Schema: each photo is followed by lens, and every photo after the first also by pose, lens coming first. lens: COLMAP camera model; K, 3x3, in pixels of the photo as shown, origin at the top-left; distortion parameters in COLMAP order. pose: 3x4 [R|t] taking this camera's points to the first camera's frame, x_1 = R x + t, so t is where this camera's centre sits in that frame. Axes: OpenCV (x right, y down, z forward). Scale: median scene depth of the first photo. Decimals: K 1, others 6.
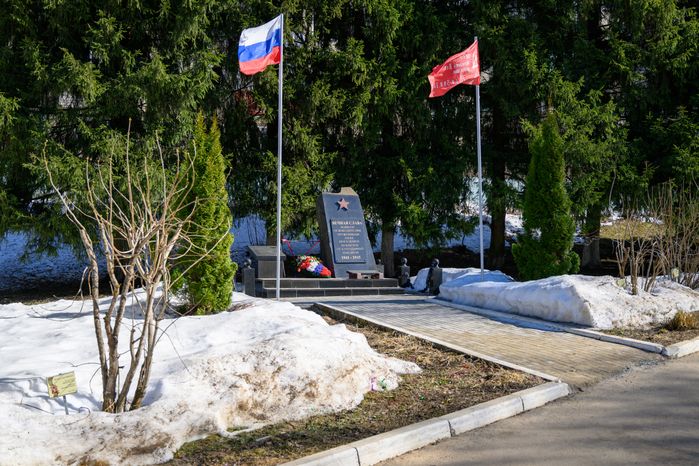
lens RADIAL K [[788.1, 0, 349.2], [0, 788.1, 233.9], [0, 0, 1]] dist [0.019059, 0.000000]
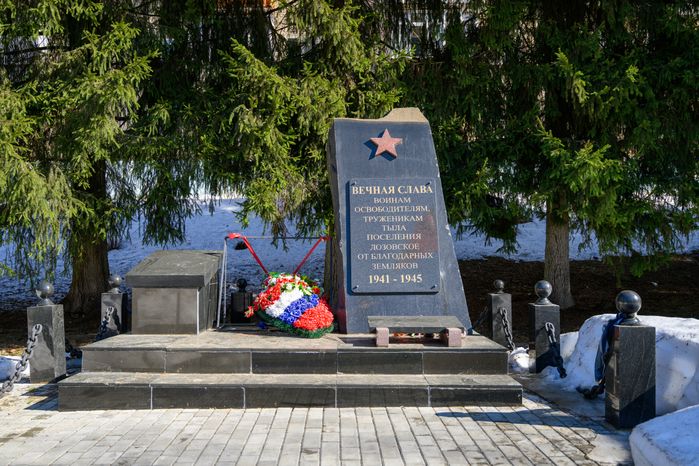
lens RADIAL K [[668.0, 0, 347.3], [0, 668.0, 228.9], [0, 0, 1]] dist [-0.021212, 0.000000]
pose [[0.940148, -0.019737, -0.340195, 0.089557], [0.011524, 0.999592, -0.026147, 0.014135], [0.340572, 0.020662, 0.939991, 0.687540]]
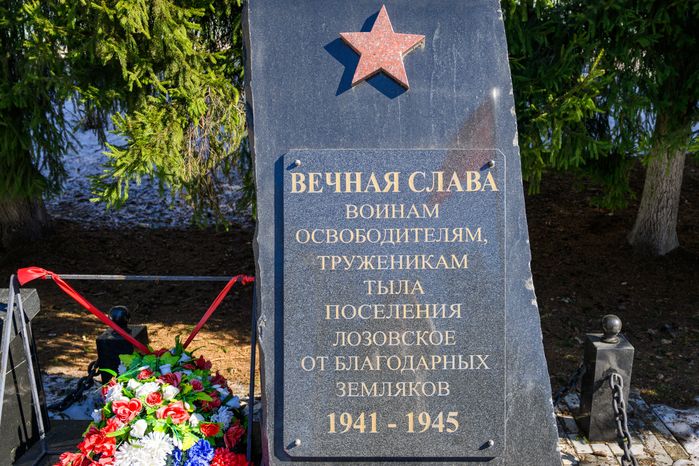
lens RADIAL K [[576.0, 0, 386.6], [0, 576.0, 249.2], [0, 0, 1]] dist [-0.013631, -0.004583]
pose [[0.931586, 0.103940, -0.348345, 0.036299], [0.008777, 0.951542, 0.307395, -0.035820], [0.363415, -0.289422, 0.885531, 0.906234]]
